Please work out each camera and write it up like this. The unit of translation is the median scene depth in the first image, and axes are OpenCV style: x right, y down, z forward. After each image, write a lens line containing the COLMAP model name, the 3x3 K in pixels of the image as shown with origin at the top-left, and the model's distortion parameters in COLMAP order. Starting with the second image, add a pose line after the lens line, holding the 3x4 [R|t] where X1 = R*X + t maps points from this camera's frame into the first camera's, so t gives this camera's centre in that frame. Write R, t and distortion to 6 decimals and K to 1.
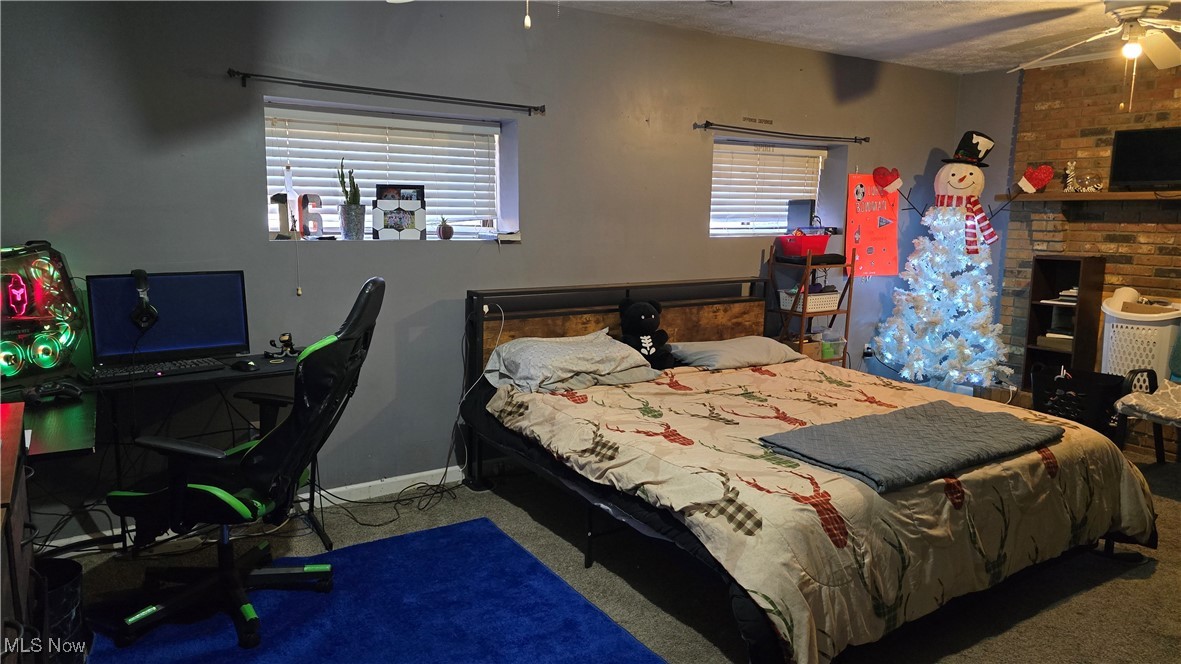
lens RADIAL K [[786.5, 0, 596.1], [0, 786.5, 334.0], [0, 0, 1]] dist [0.059327, -0.054791]
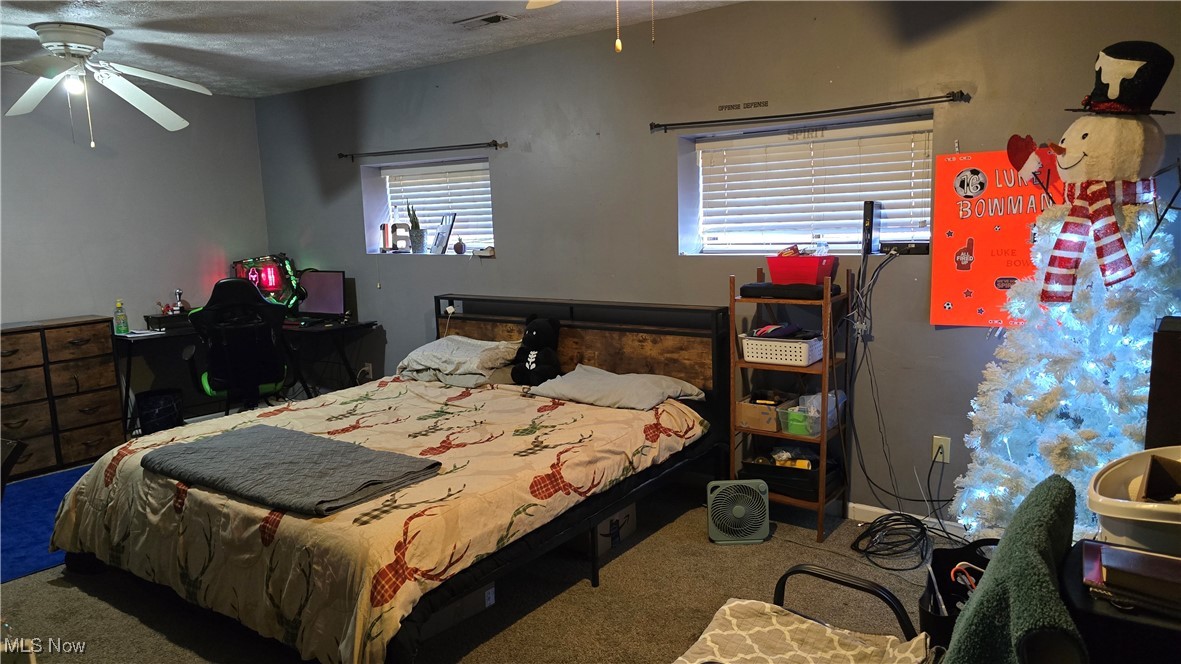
lens RADIAL K [[786.5, 0, 596.5], [0, 786.5, 334.3], [0, 0, 1]] dist [0.059327, -0.054791]
pose [[0.353466, 0.117446, -0.928045, 1.088227], [-0.107639, 0.990604, 0.084366, -0.120122], [0.929234, 0.070073, 0.362787, 0.733365]]
